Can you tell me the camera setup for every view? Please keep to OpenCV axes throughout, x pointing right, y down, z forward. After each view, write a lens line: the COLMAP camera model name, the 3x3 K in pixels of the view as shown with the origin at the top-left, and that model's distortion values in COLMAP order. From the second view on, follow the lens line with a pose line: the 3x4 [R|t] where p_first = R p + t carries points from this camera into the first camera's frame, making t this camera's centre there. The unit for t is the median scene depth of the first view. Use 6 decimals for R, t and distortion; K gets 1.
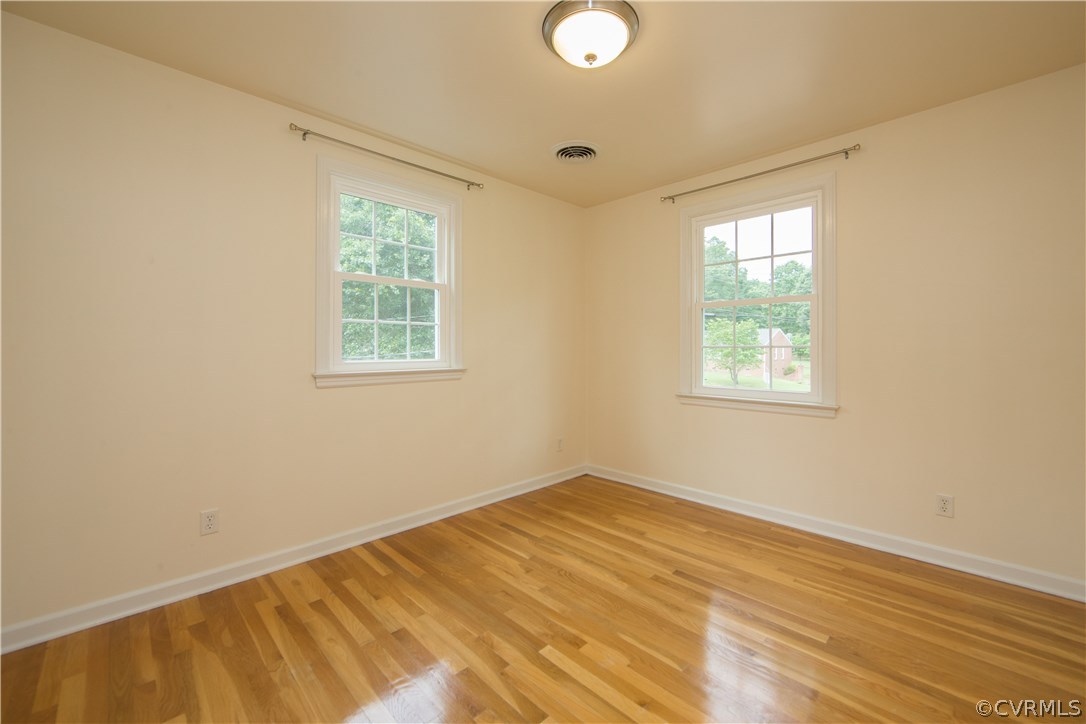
lens RADIAL K [[433.5, 0, 550.5], [0, 433.5, 348.4], [0, 0, 1]] dist [-0.003083, 0.000095]
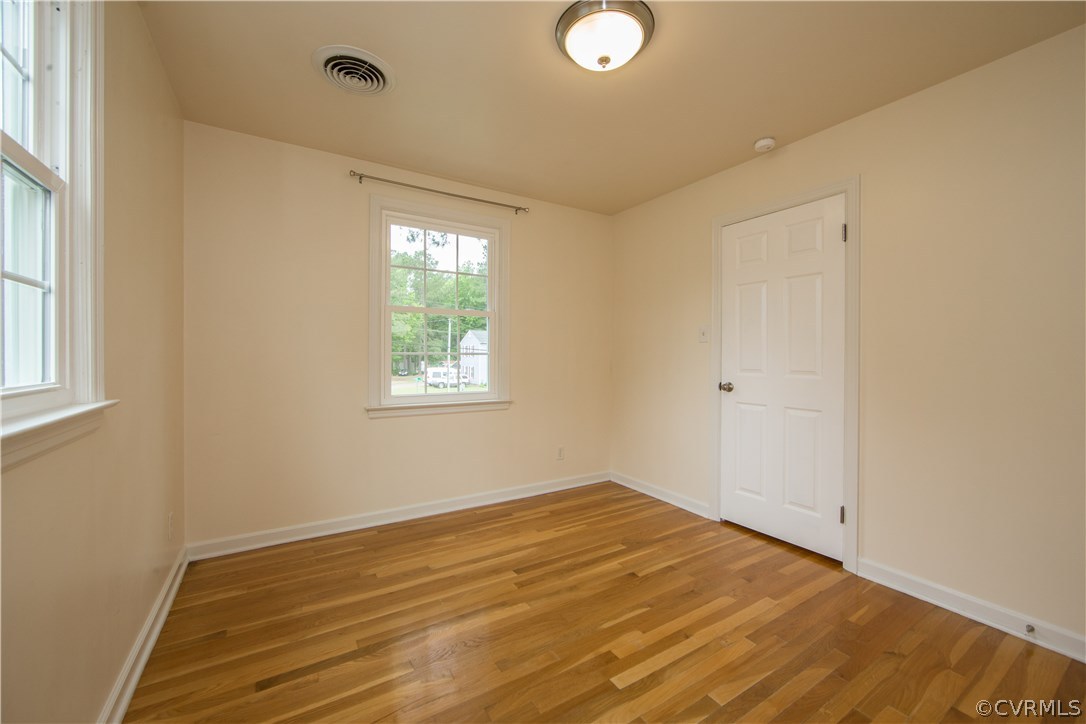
lens RADIAL K [[429.3, 0, 545.1], [0, 429.3, 359.2], [0, 0, 1]] dist [0.000714, 0.000083]
pose [[0.232360, -0.000808, 0.972629, -0.559701], [-0.005862, 0.999980, 0.002232, 0.005852], [-0.972612, -0.006220, 0.232351, 0.566869]]
